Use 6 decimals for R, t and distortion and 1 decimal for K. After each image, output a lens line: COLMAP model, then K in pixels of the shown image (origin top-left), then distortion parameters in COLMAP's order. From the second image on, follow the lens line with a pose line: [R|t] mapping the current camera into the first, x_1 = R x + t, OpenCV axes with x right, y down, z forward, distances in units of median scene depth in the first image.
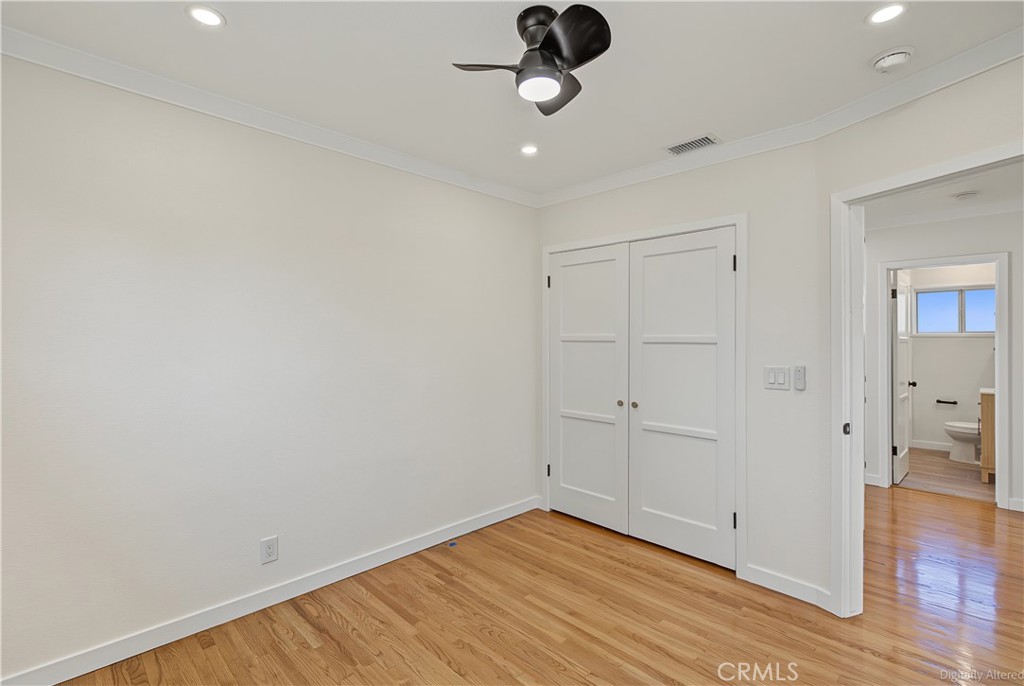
lens RADIAL K [[468.6, 0, 514.2], [0, 468.6, 338.6], [0, 0, 1]] dist [-0.005042, 0.001605]
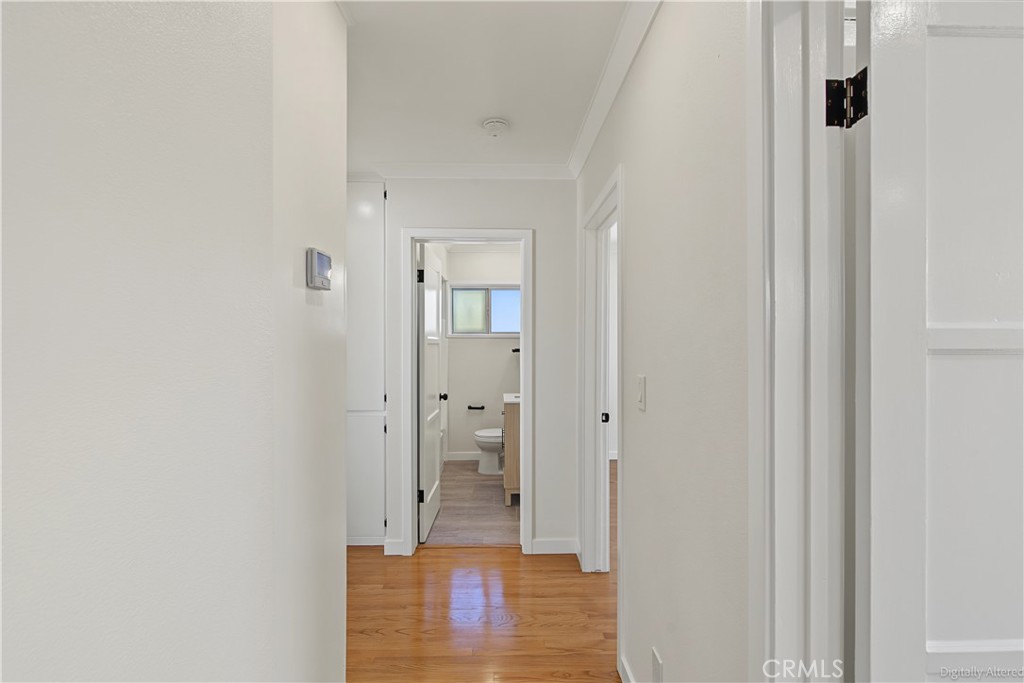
lens RADIAL K [[468.6, 0, 512.1], [0, 468.6, 341.4], [0, 0, 1]] dist [-0.005042, 0.001605]
pose [[0.683162, 0.000879, 0.730266, 0.360703], [-0.003091, 0.999994, 0.001687, 0.001804], [-0.730260, -0.003410, 0.683160, 0.382702]]
